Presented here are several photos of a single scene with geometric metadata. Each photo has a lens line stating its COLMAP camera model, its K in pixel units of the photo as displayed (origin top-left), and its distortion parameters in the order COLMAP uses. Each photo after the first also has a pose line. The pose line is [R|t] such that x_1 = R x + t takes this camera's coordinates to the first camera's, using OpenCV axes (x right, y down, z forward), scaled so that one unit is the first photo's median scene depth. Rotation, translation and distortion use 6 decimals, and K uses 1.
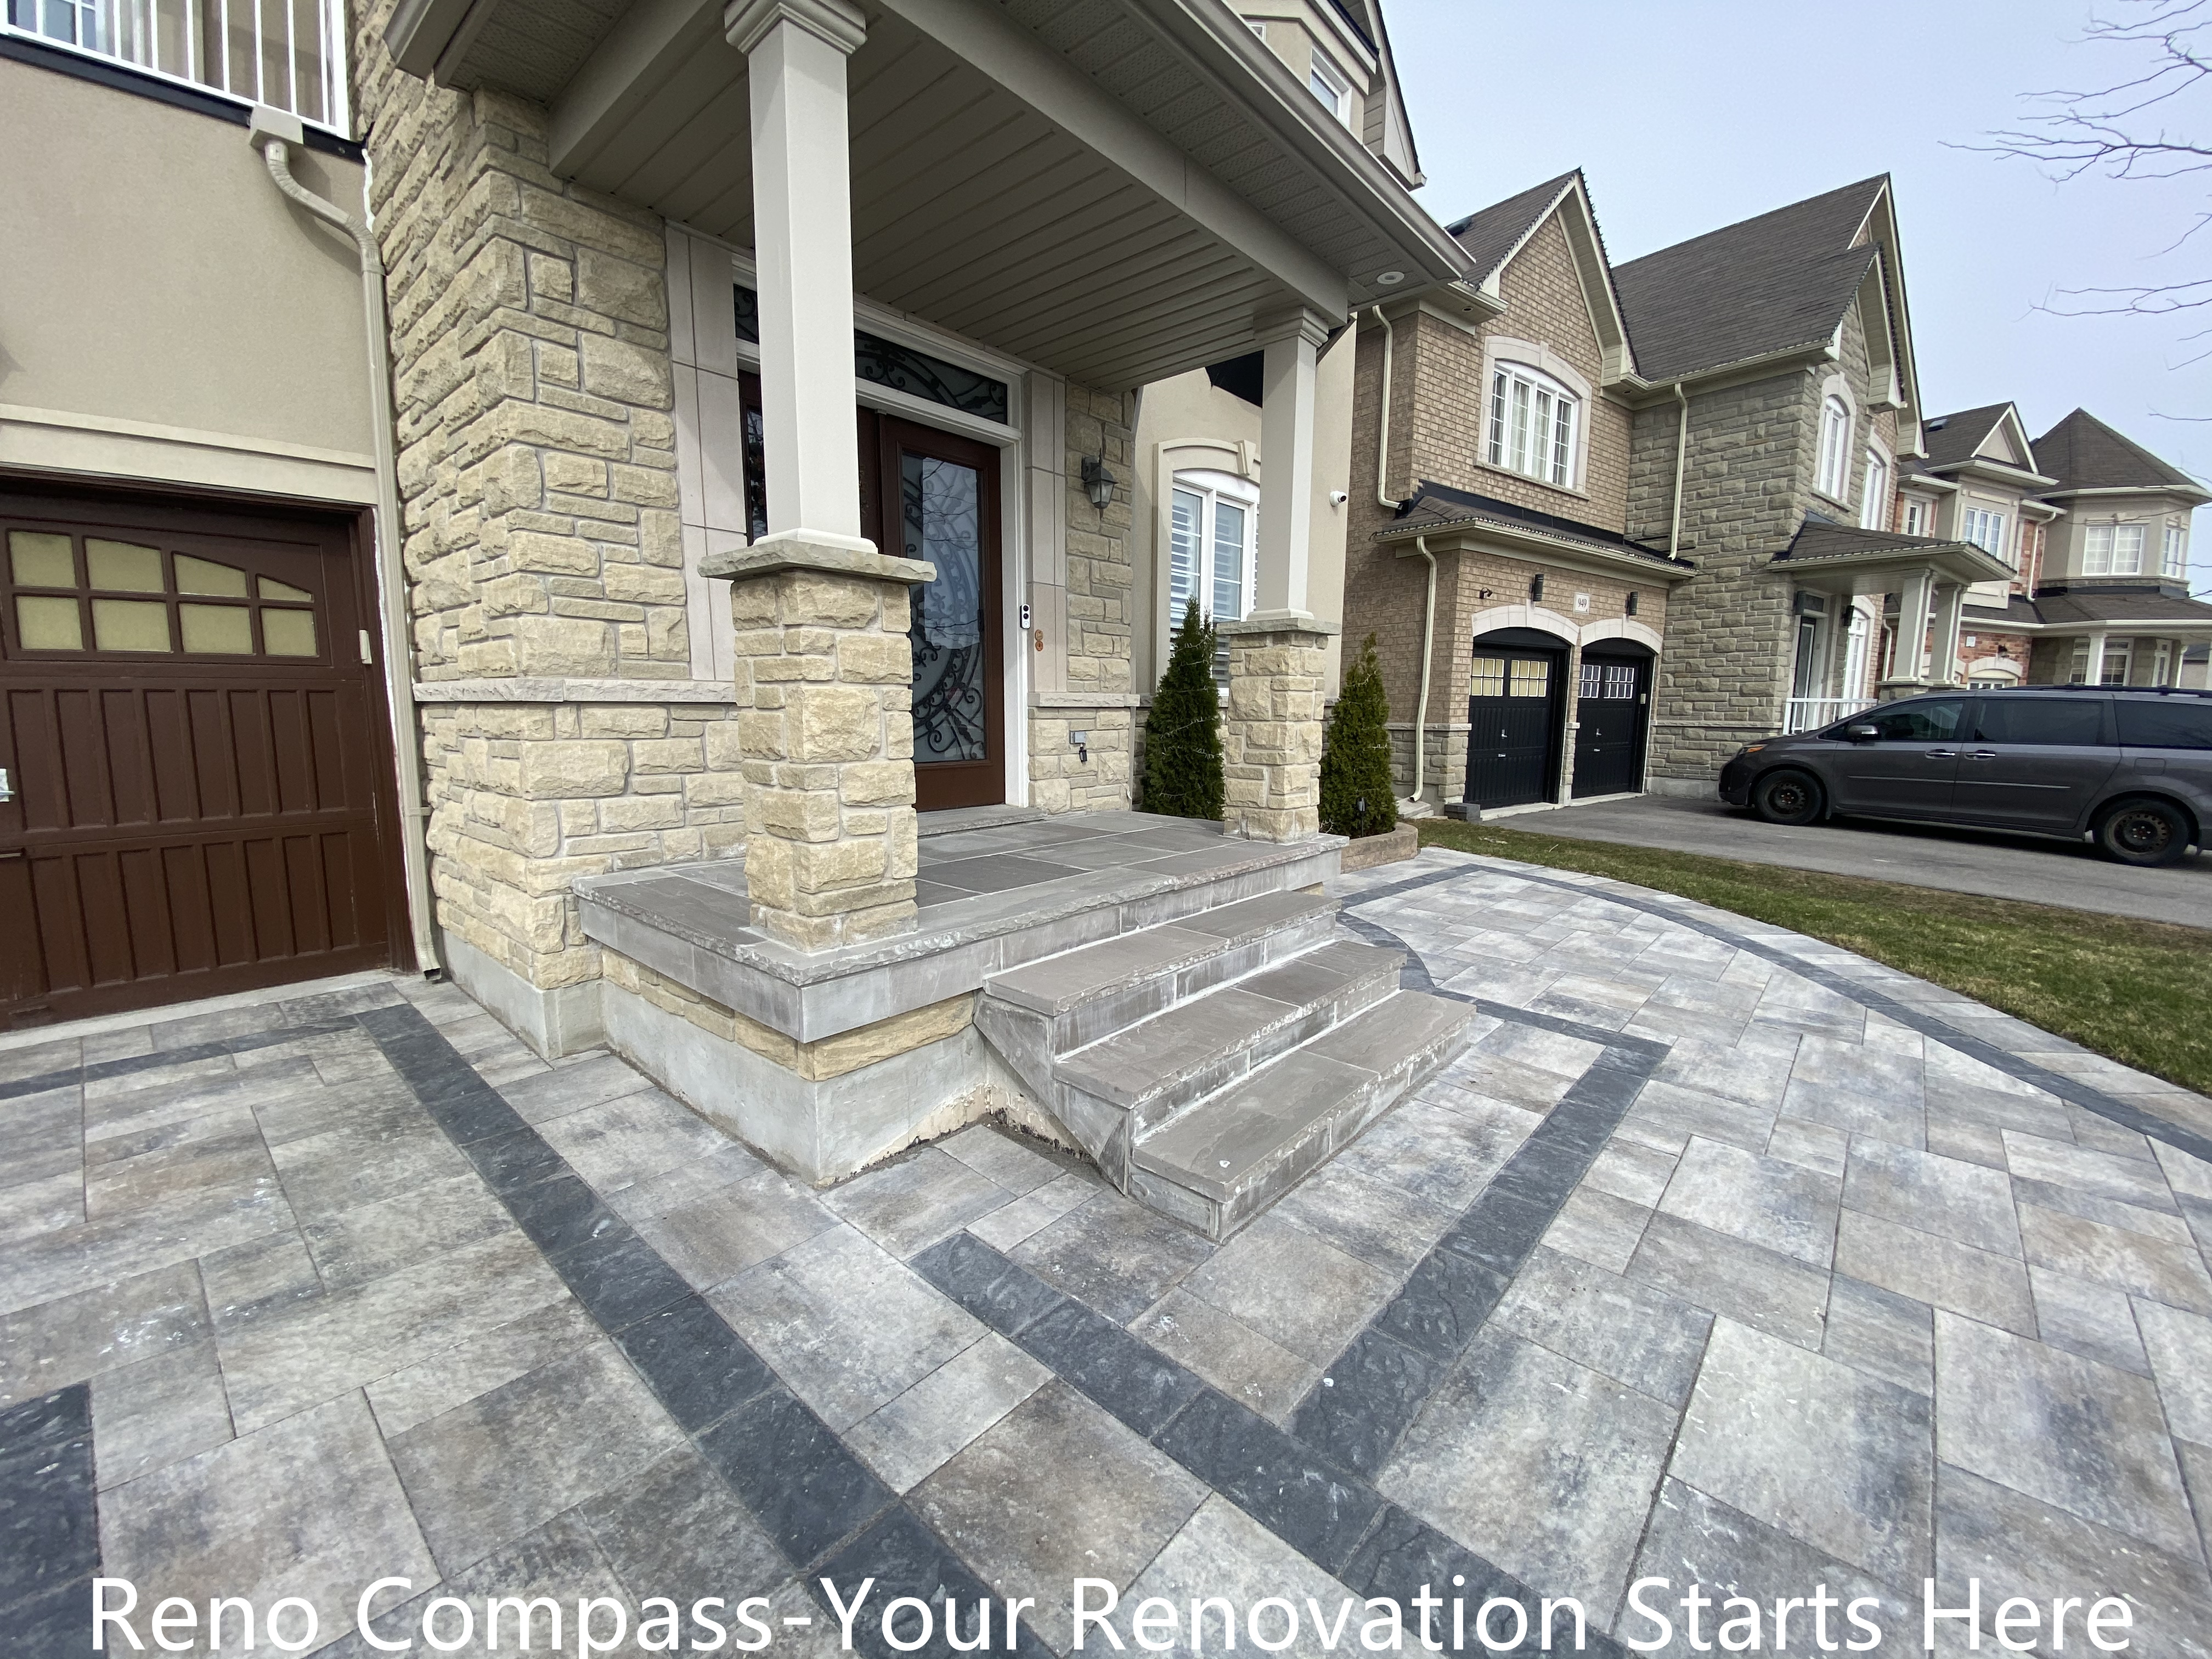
lens RADIAL K [[891.3, 0, 1104.3], [0, 891.3, 827.8], [0, 0, 1]] dist [0.021260, -0.020434]
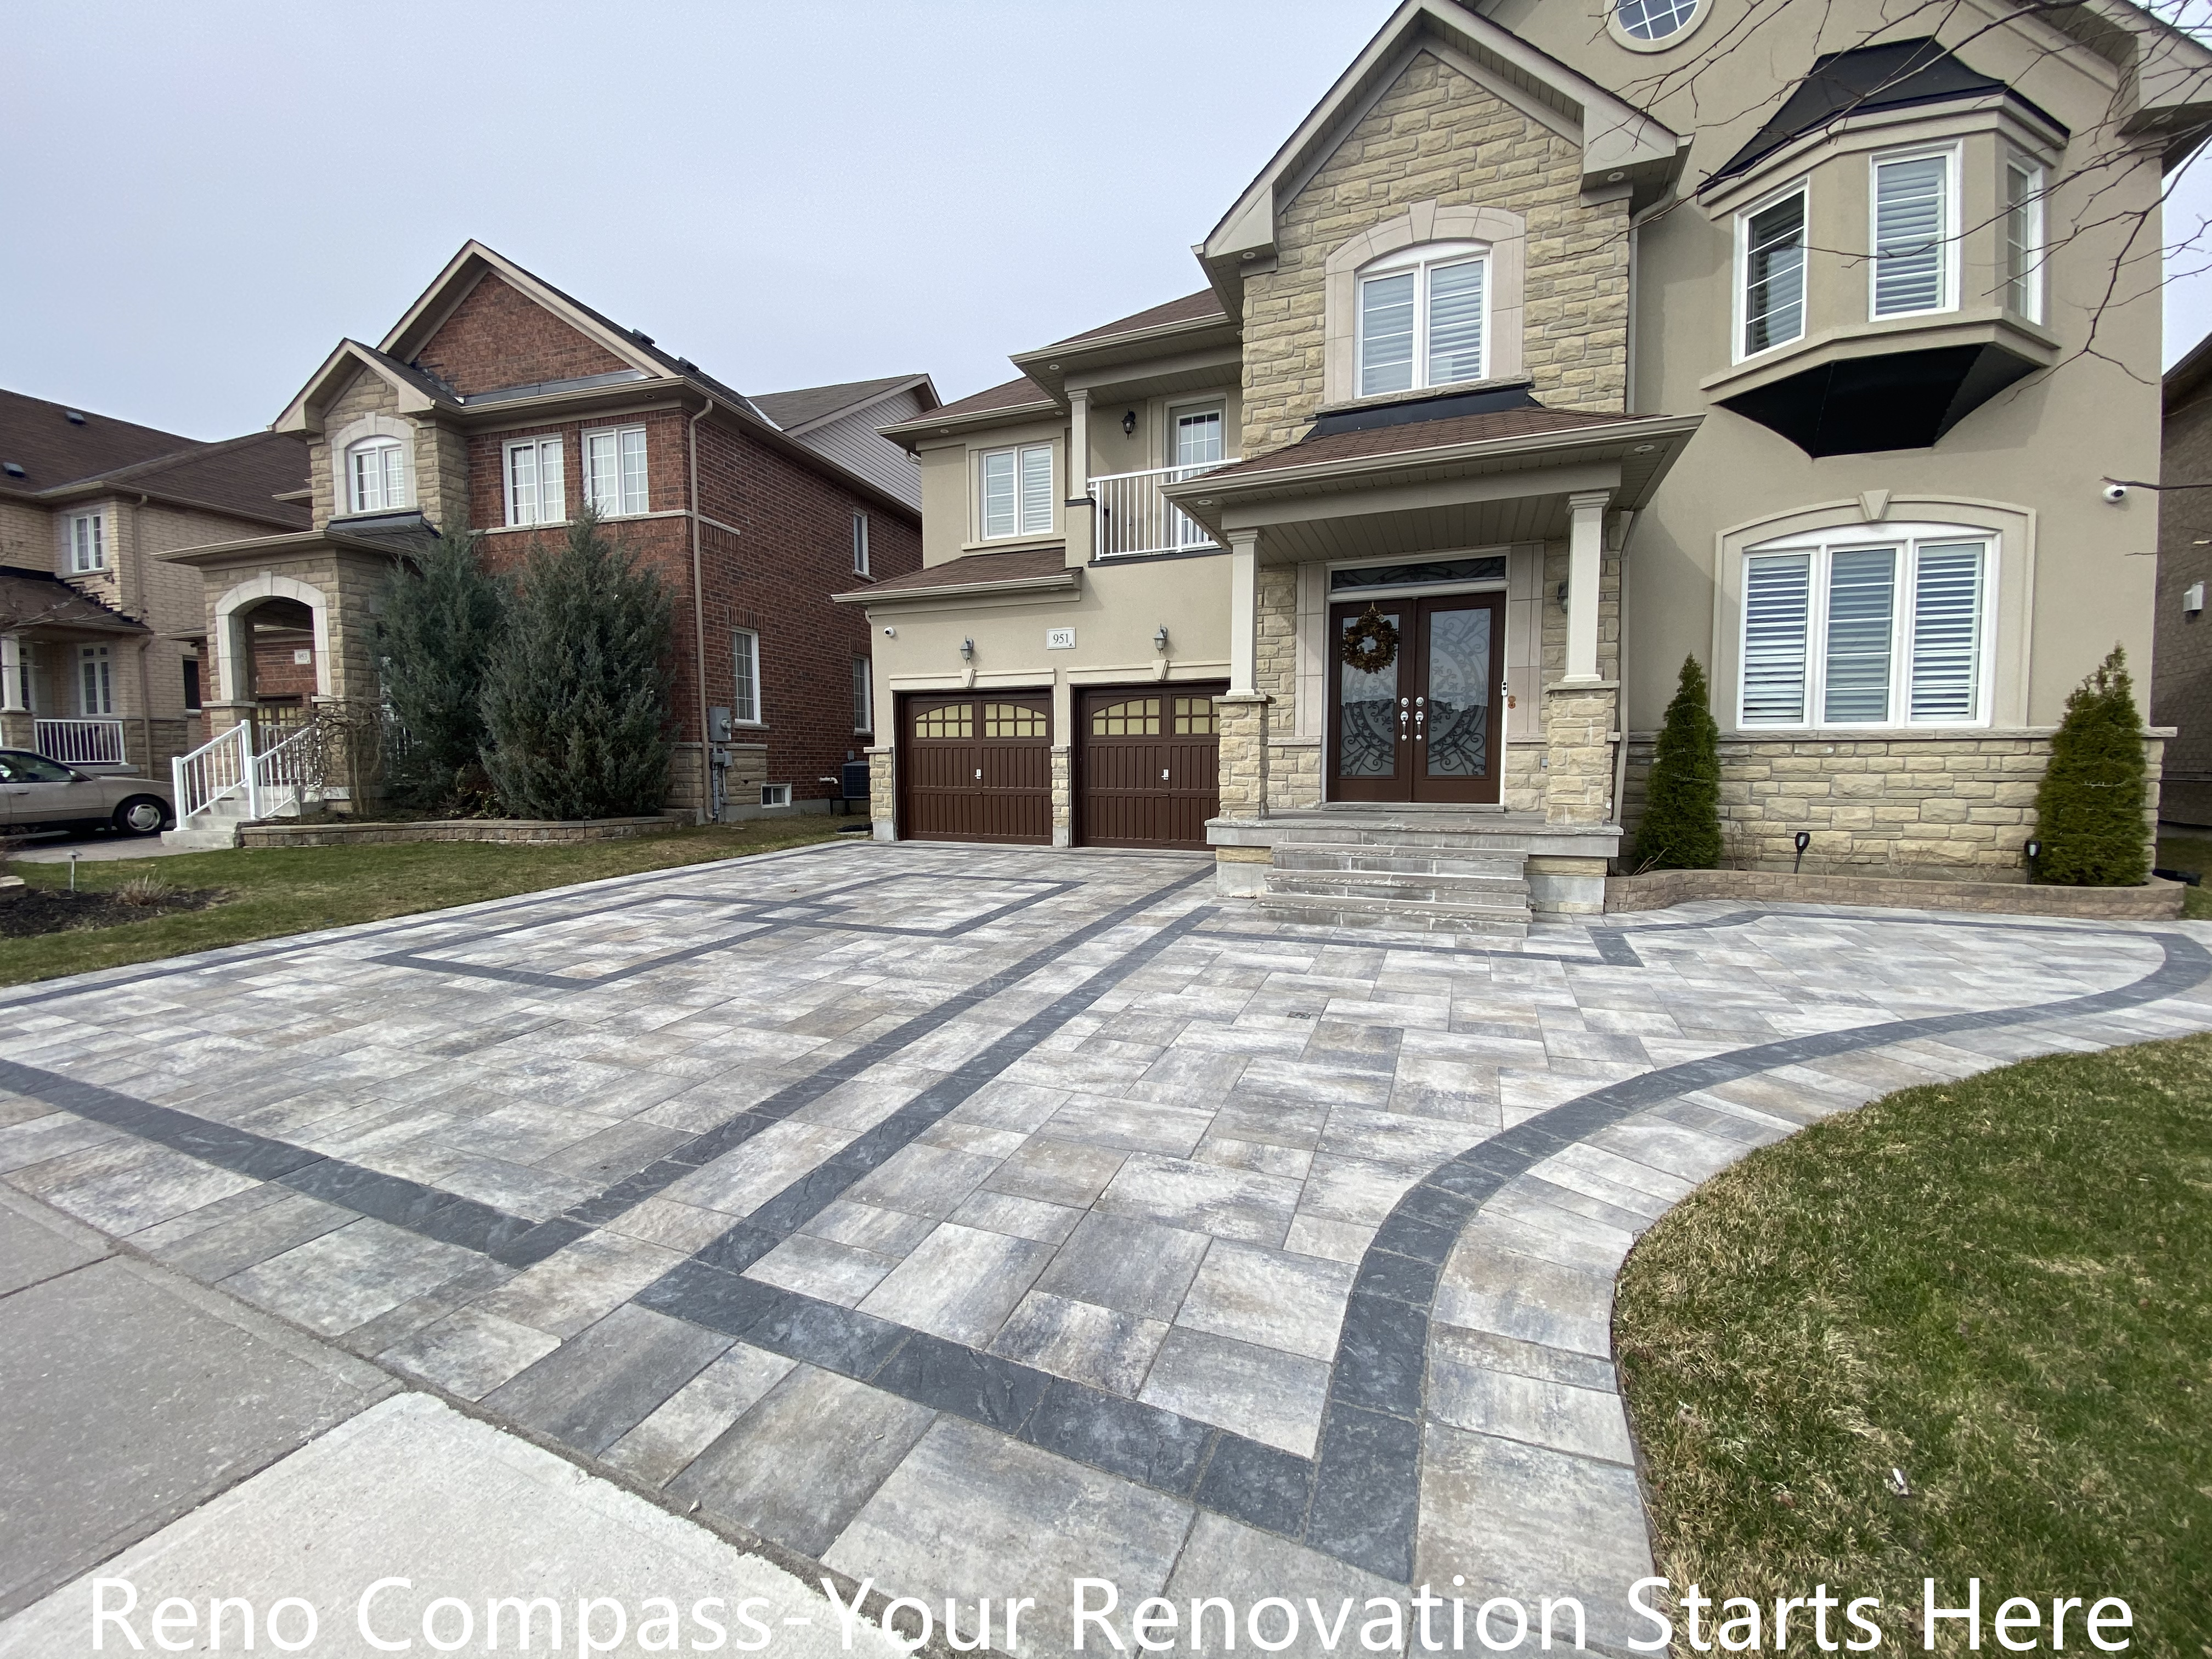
lens RADIAL K [[893.9, 0, 1104.2], [0, 893.9, 827.9], [0, 0, 1]] dist [0.017360, -0.019341]
pose [[0.328312, 0.060176, -0.942650, 1.213644], [-0.124841, 0.991978, 0.019844, 0.074439], [0.936283, 0.111167, 0.333191, -0.212660]]
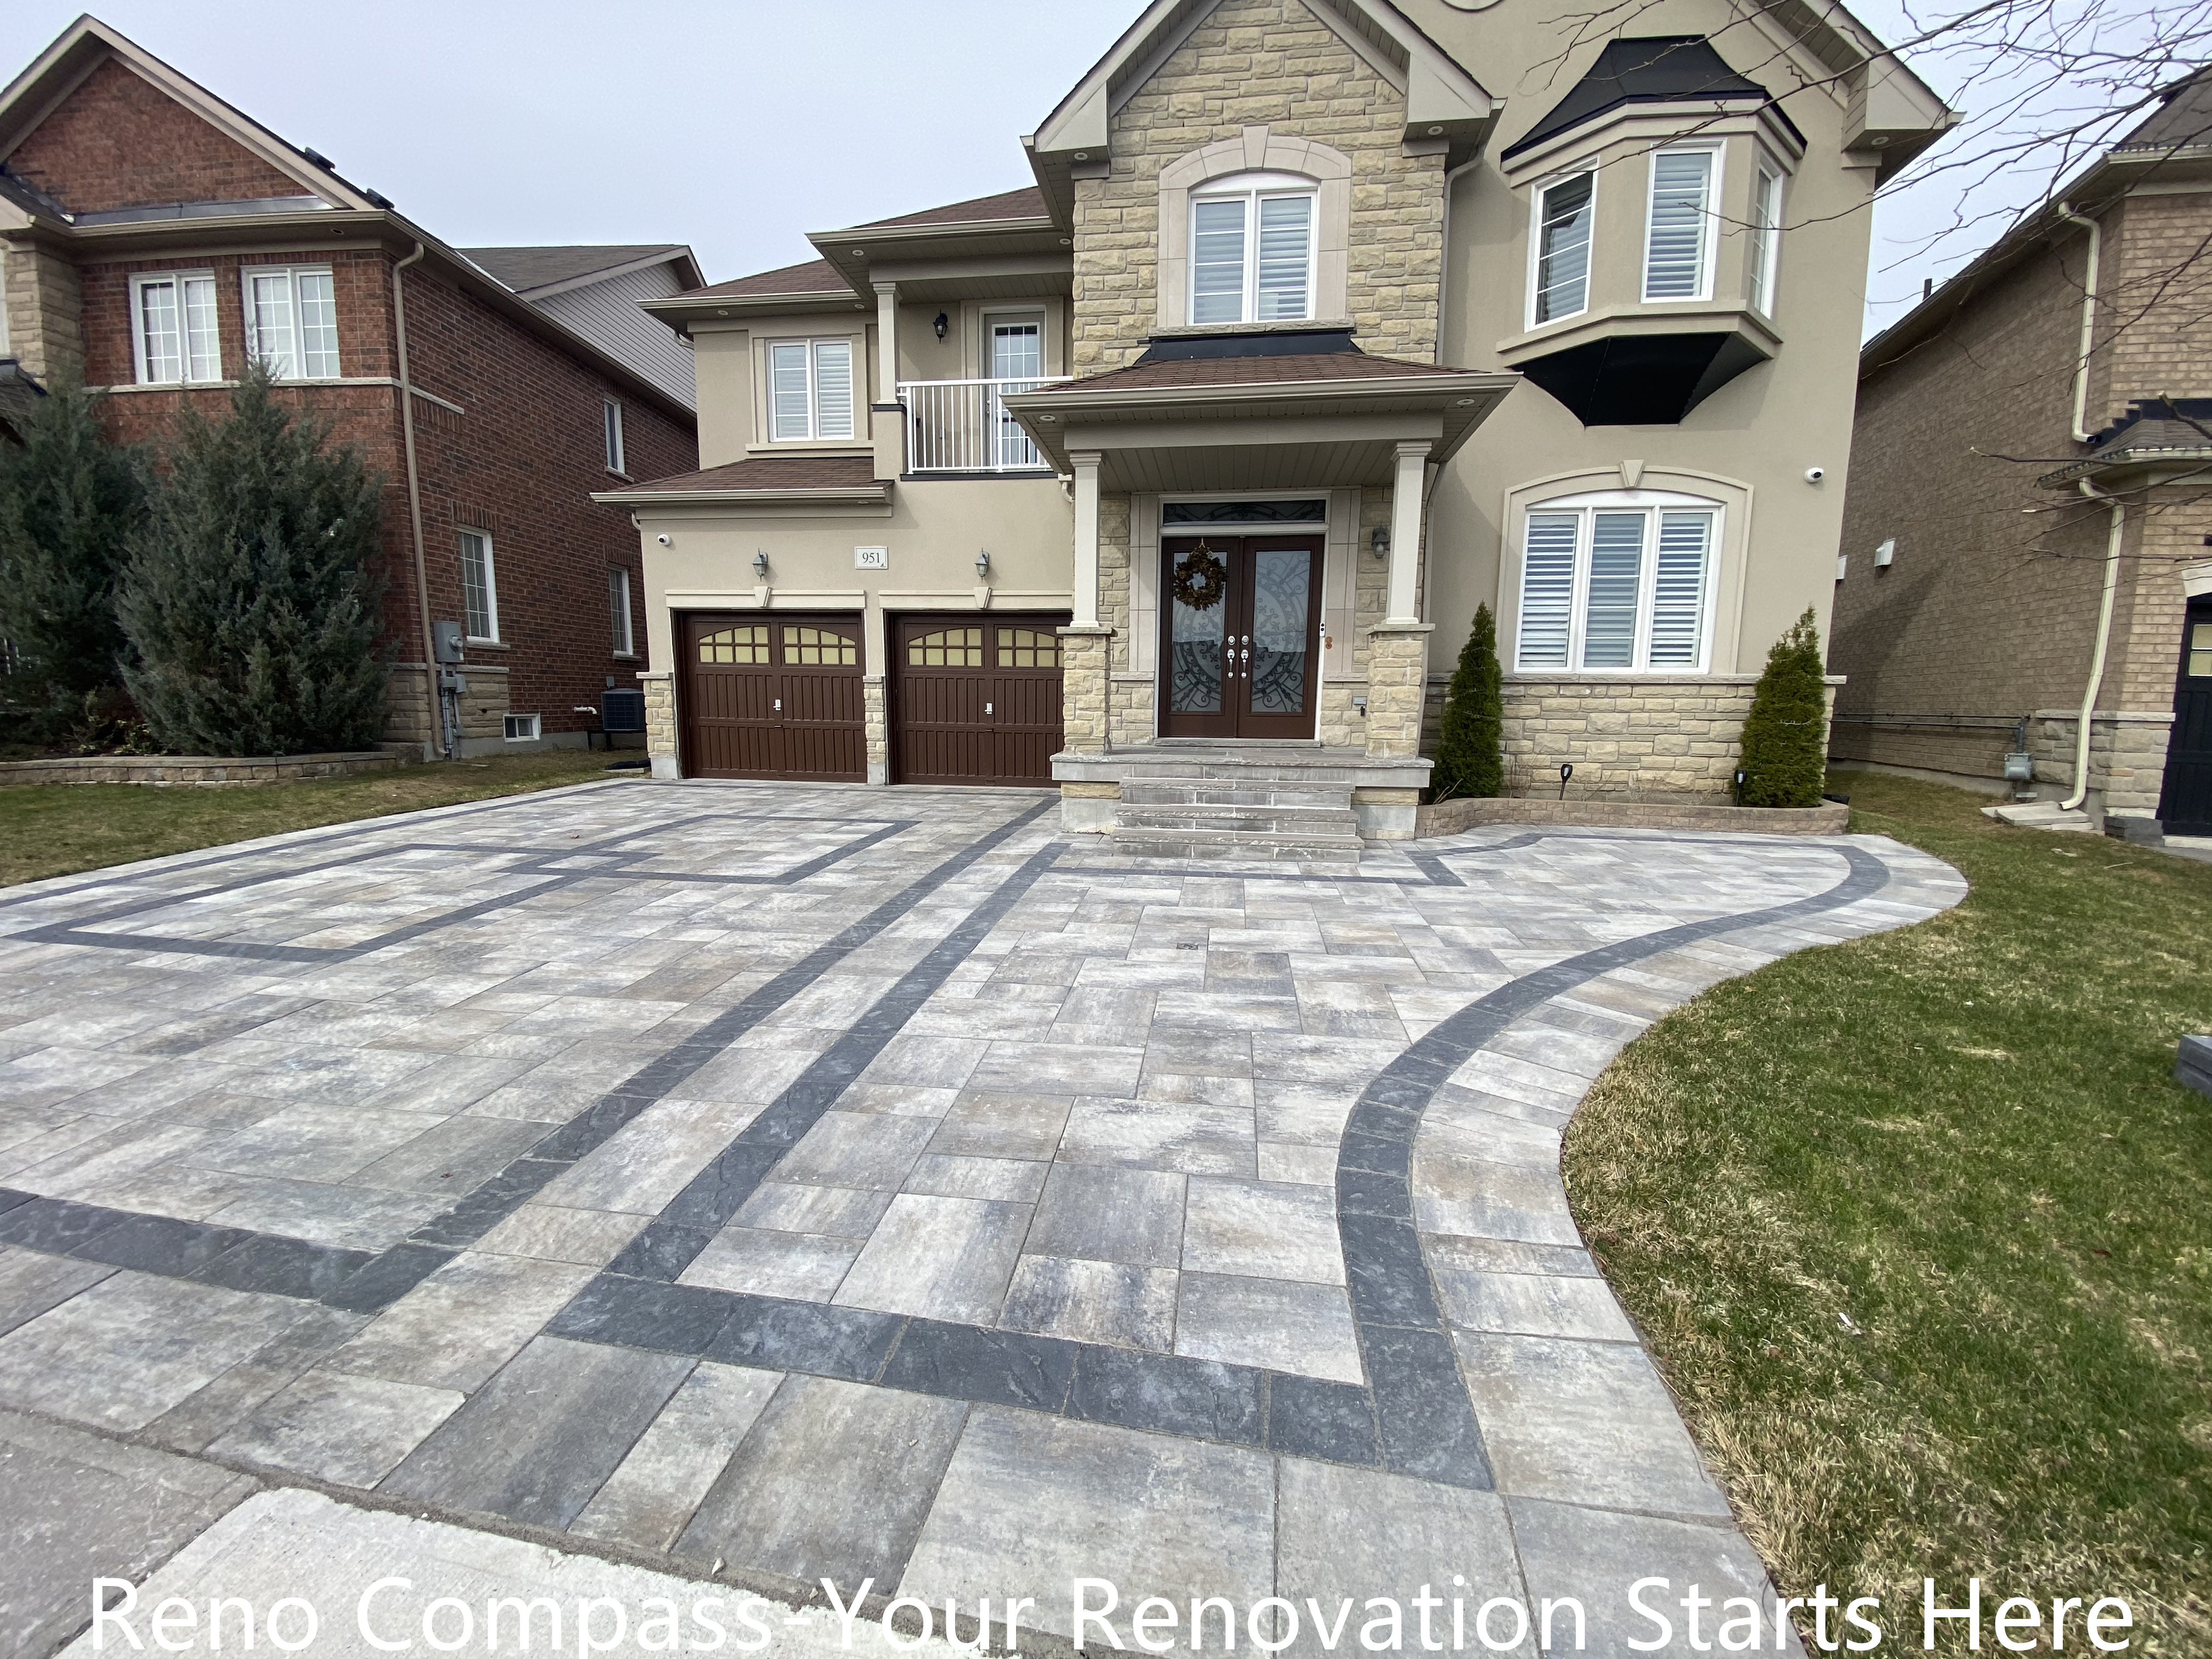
lens RADIAL K [[893.9, 0, 1104.2], [0, 893.9, 827.9], [0, 0, 1]] dist [0.017360, -0.019341]
pose [[0.547652, 0.117650, -0.828393, 1.134026], [-0.122018, 0.990711, 0.060036, 0.090550], [0.827761, 0.068200, 0.556920, -0.289448]]
